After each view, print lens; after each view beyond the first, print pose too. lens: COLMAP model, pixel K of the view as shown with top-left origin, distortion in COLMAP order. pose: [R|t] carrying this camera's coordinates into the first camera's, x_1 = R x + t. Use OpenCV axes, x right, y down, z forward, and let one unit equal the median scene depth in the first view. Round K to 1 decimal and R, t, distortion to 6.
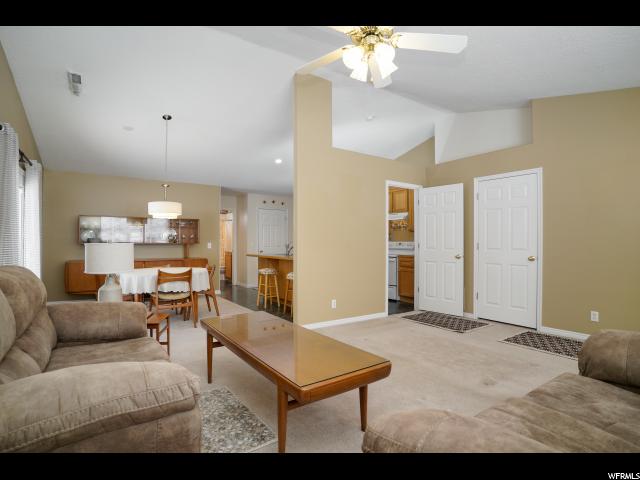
lens RADIAL K [[345.2, 0, 322.8], [0, 345.2, 240.0], [0, 0, 1]] dist [-0.001418, 0.000236]
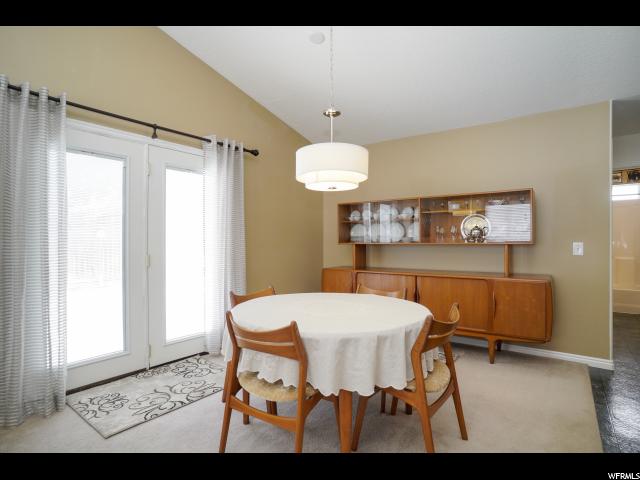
lens RADIAL K [[345.2, 0, 322.8], [0, 345.2, 240.0], [0, 0, 1]] dist [-0.001418, 0.000236]
pose [[0.342955, -0.001571, -0.939351, -0.038611], [0.011259, 0.999934, 0.002439, 0.001637], [0.939284, -0.011412, 0.342950, 0.596711]]
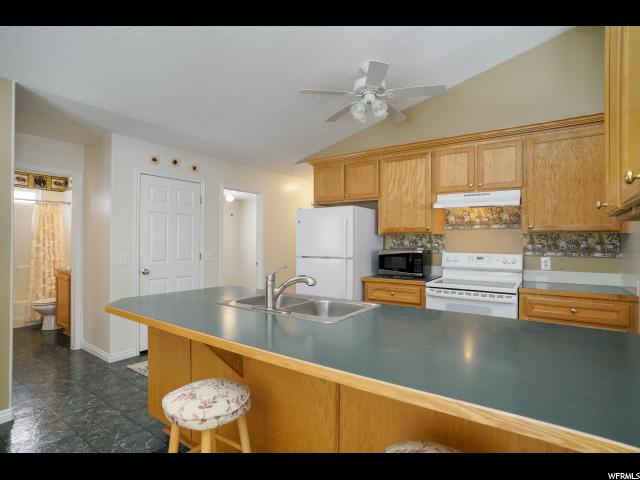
lens RADIAL K [[339.5, 0, 317.8], [0, 339.5, 242.3], [0, 0, 1]] dist [-0.014594, 0.000636]
pose [[0.942530, 0.004673, 0.334087, -0.148533], [-0.008202, 0.999924, 0.009154, -0.013248], [-0.334019, -0.011368, 0.942498, 0.669355]]
